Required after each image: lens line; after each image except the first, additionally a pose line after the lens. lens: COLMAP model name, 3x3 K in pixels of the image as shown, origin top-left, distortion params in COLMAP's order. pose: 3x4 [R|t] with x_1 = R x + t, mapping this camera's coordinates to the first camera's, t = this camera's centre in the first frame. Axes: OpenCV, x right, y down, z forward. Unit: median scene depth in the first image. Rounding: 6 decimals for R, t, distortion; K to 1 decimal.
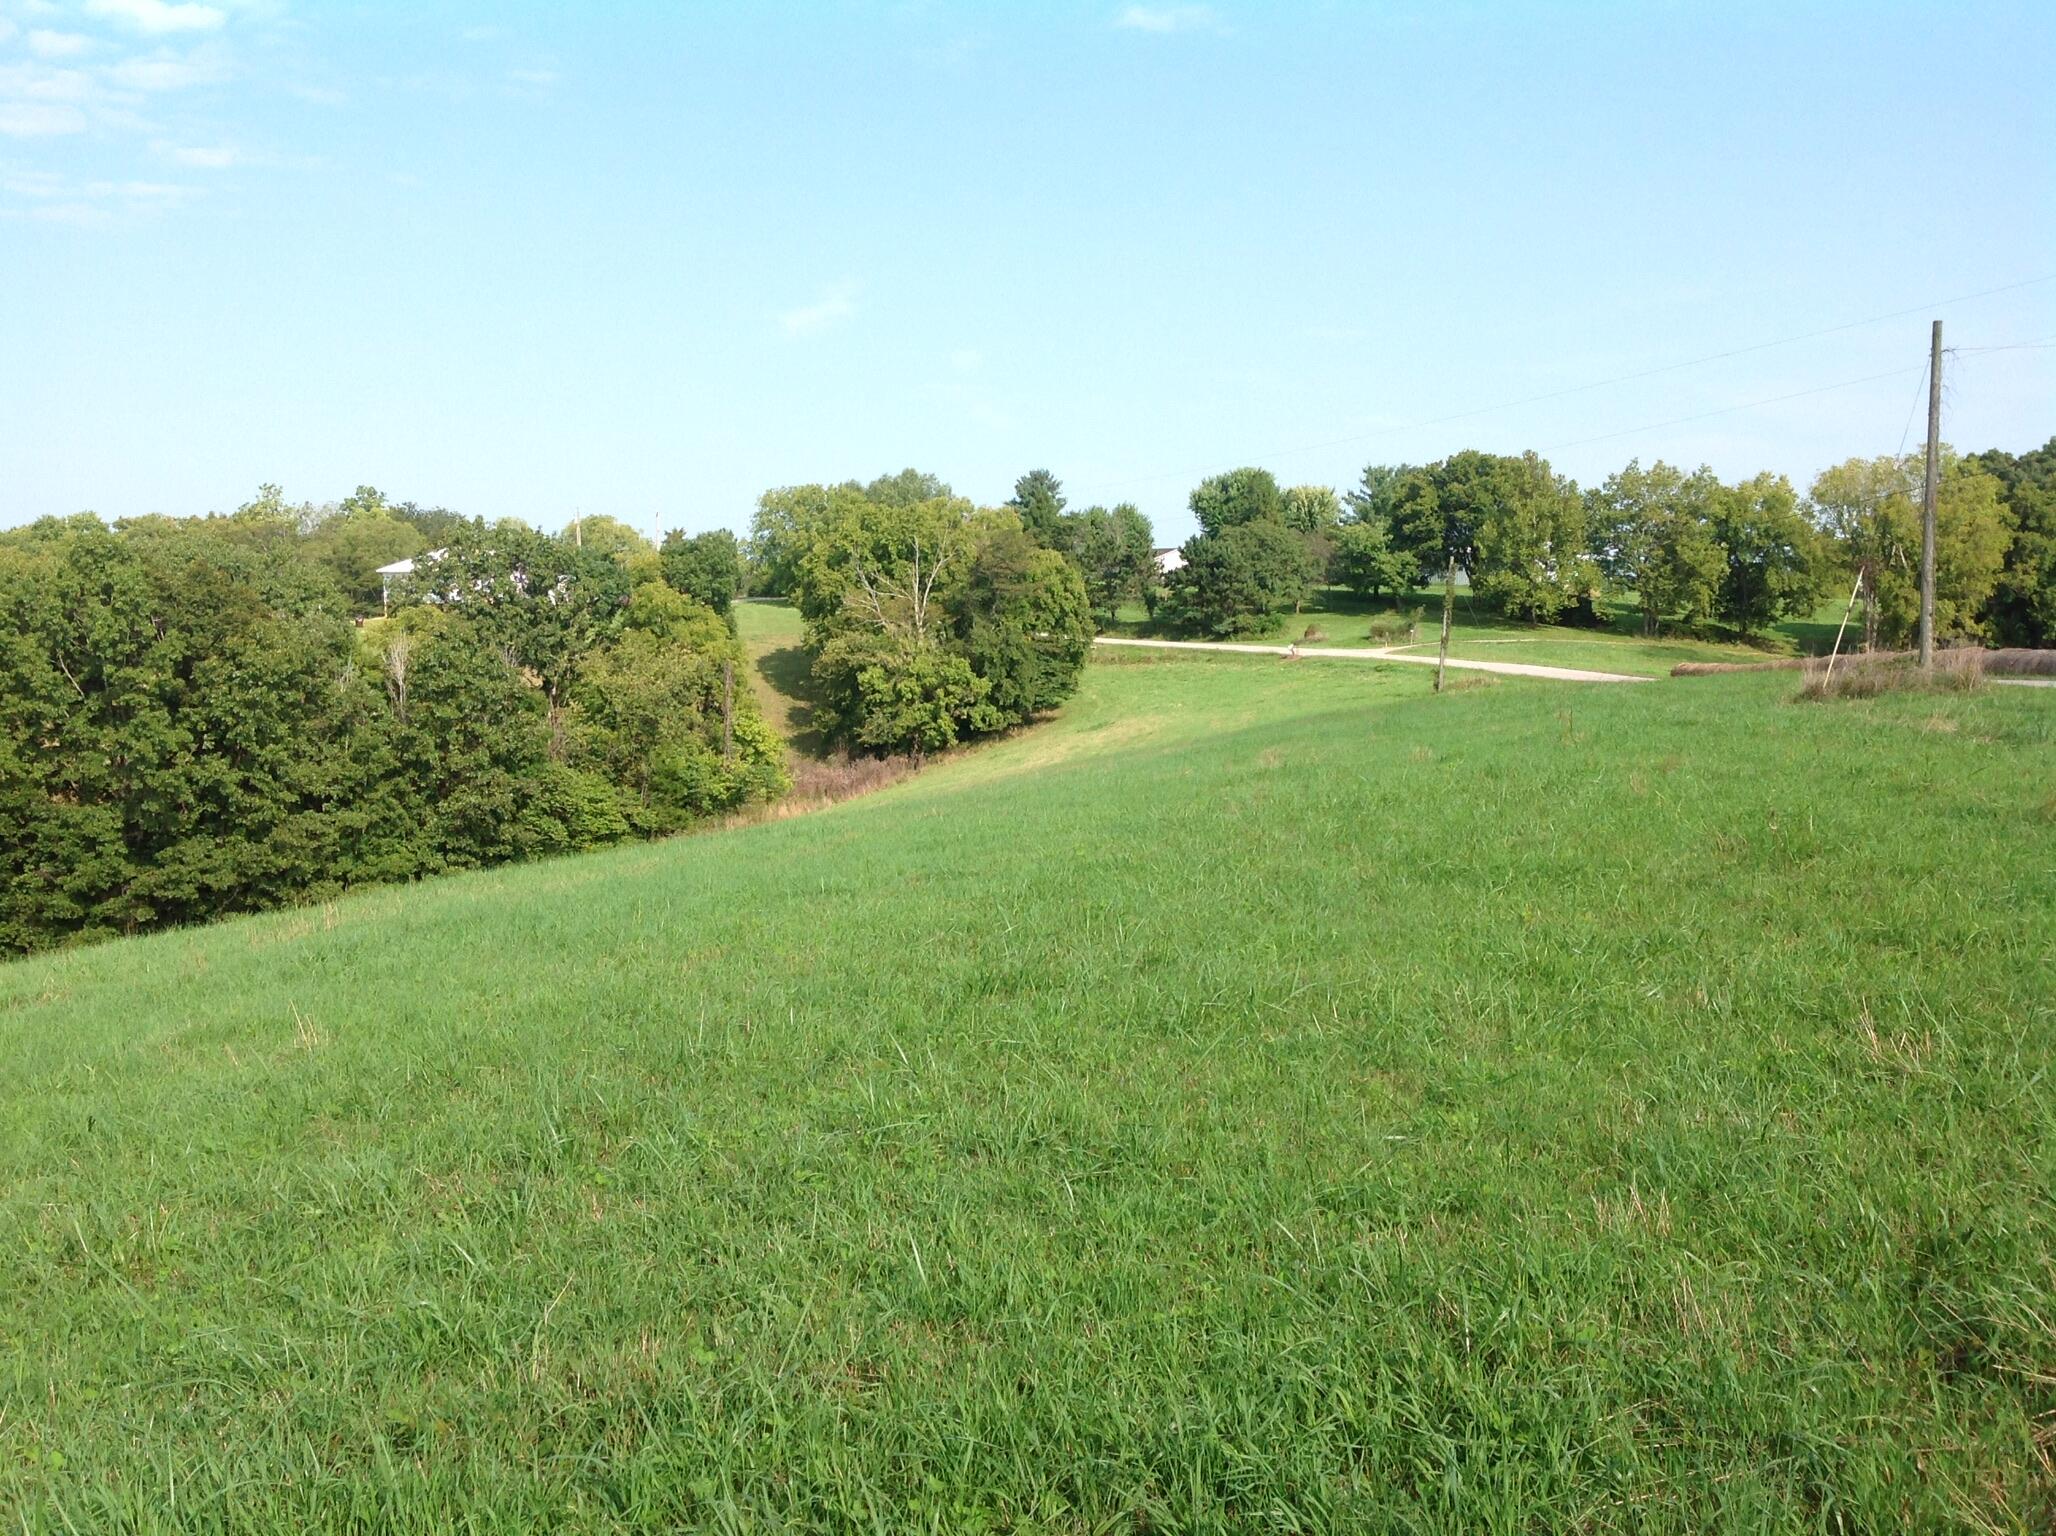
lens RADIAL K [[1934.9, 0, 1027.6], [0, 1934.9, 801.7], [0, 0, 1]] dist [0.144429, -0.331773]
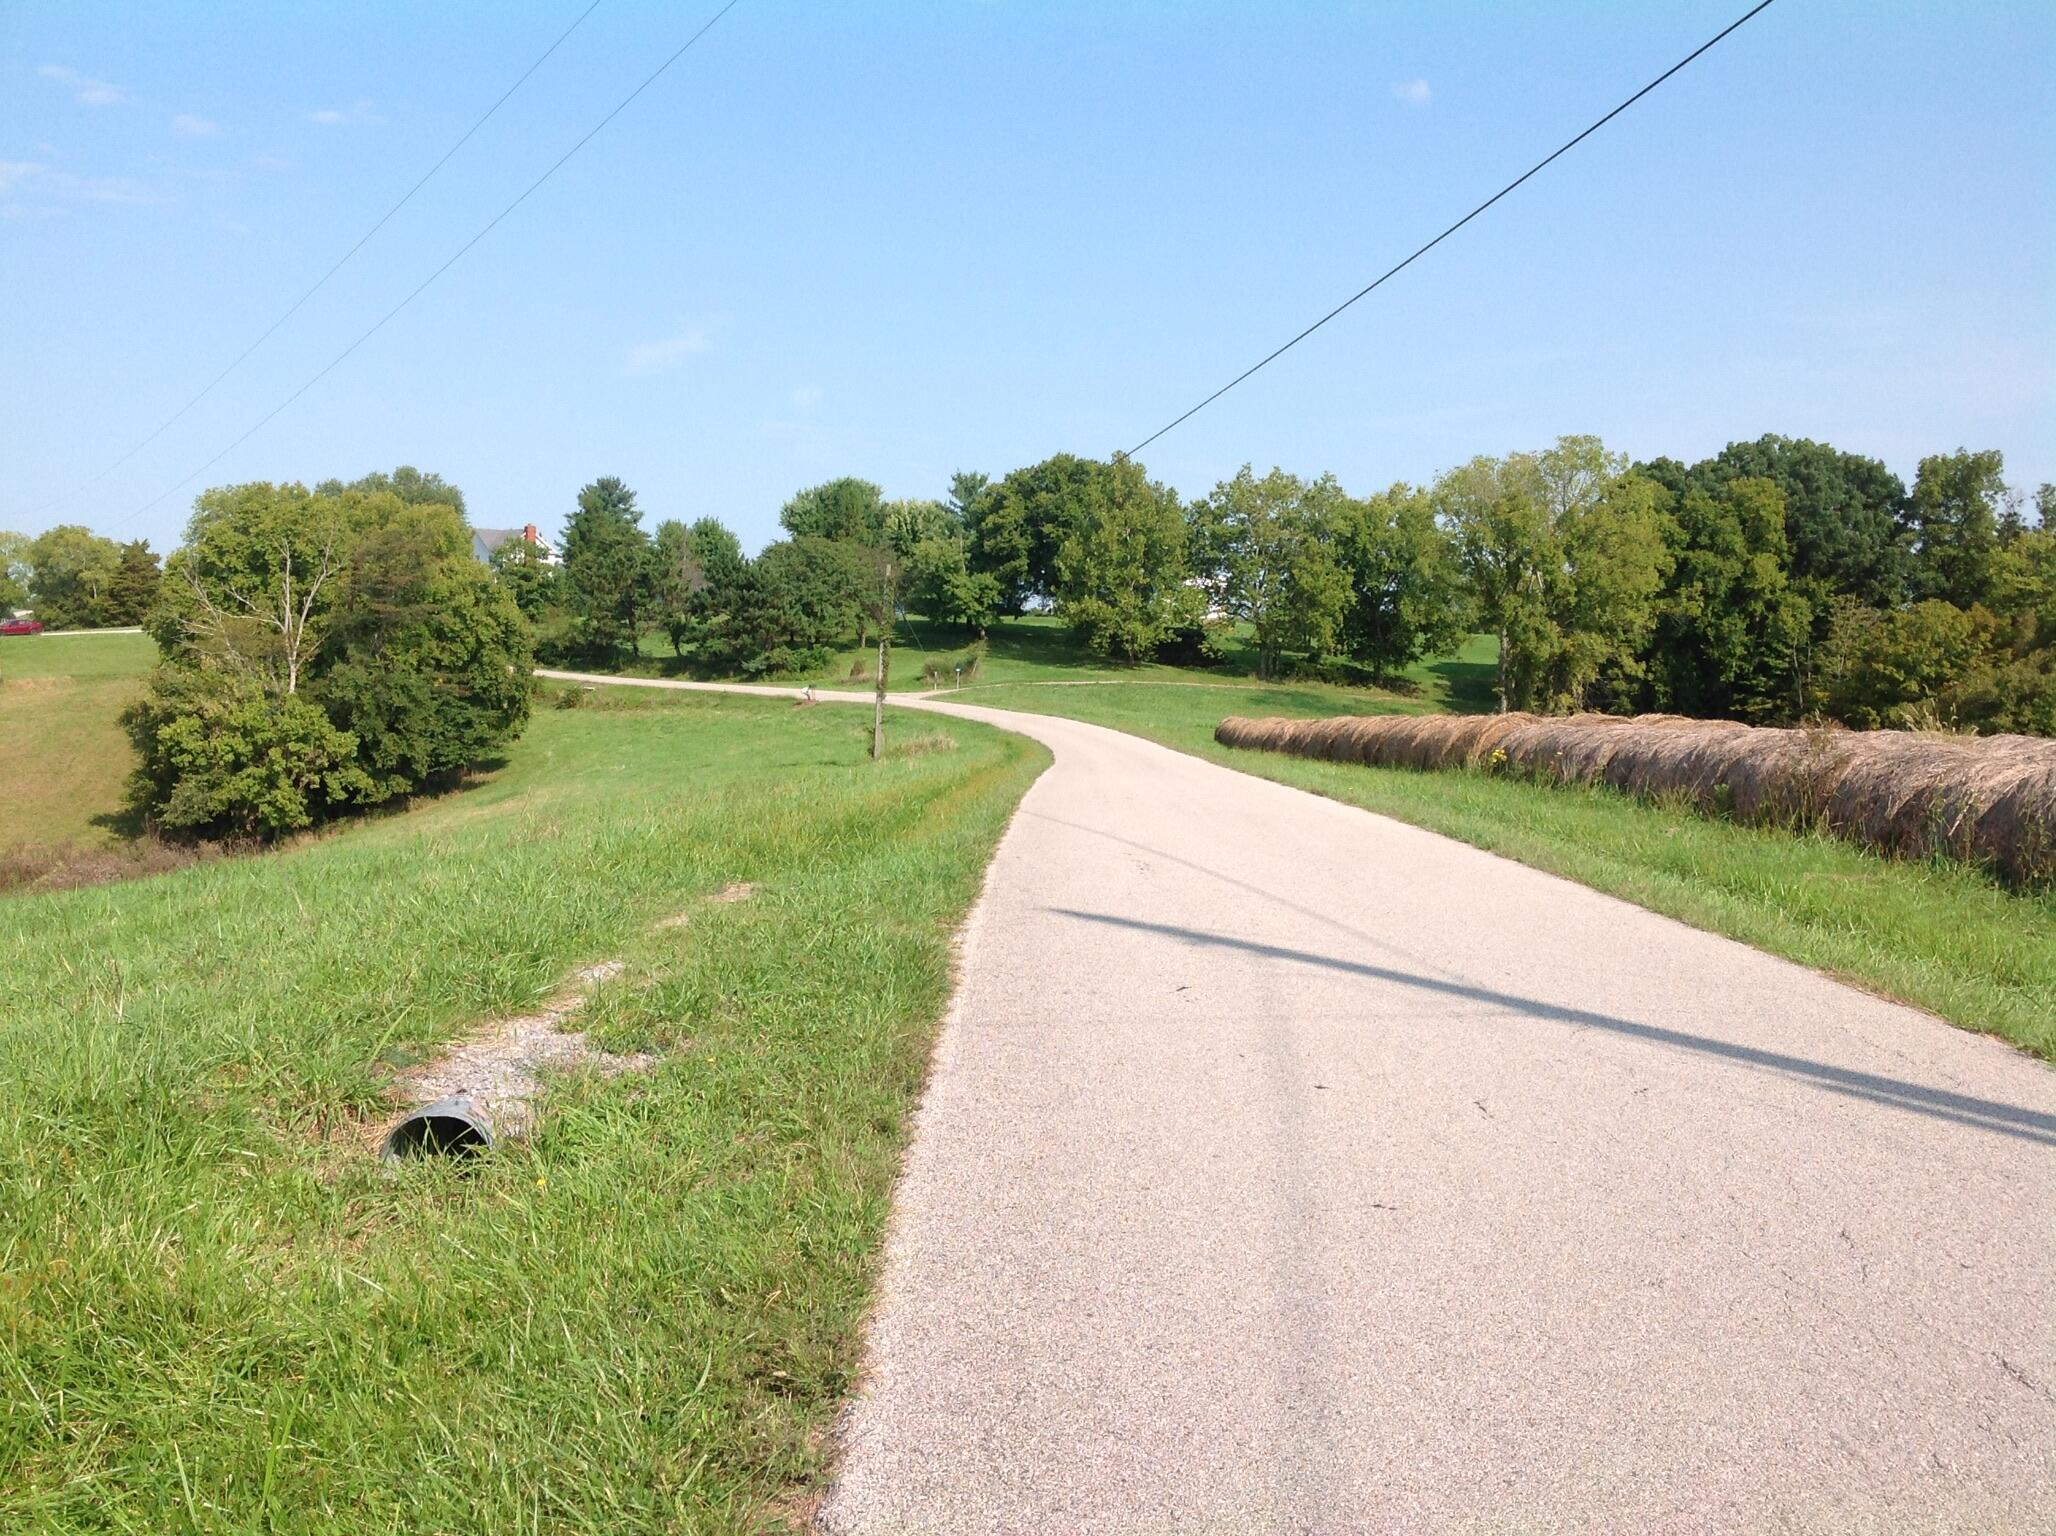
lens RADIAL K [[1934.9, 0, 1027.6], [0, 1934.9, 801.7], [0, 0, 1]] dist [0.144429, -0.331773]
pose [[0.991802, -0.007823, 0.127544, 0.111519], [0.010207, 0.999785, -0.018048, -0.017986], [-0.127376, 0.019201, 0.991669, 0.196959]]
